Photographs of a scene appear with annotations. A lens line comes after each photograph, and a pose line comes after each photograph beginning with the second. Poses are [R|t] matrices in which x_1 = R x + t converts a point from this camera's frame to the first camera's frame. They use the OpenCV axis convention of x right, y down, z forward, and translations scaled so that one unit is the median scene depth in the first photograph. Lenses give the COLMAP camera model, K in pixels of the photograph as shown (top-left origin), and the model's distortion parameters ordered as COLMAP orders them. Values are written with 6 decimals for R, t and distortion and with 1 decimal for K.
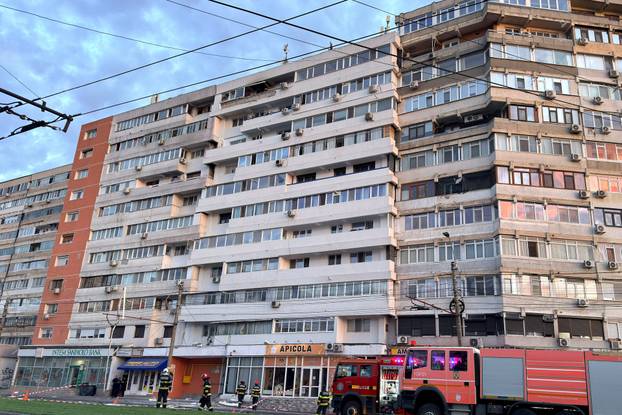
lens RADIAL K [[523.4, 0, 350.4], [0, 523.4, 217.0], [0, 0, 1]] dist [0.066946, -0.083206]
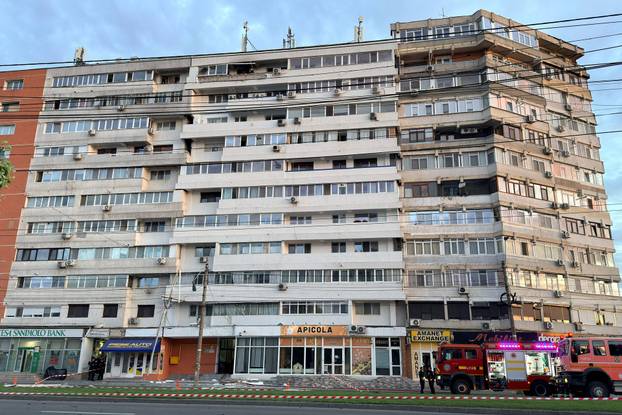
lens RADIAL K [[523.4, 0, 315.0], [0, 523.4, 211.7], [0, 0, 1]] dist [0.066946, -0.083206]
pose [[0.947239, 0.063731, 0.314127, -0.393537], [-0.077942, 0.996416, 0.032875, -0.020929], [-0.310906, -0.055624, 0.948812, 0.001286]]
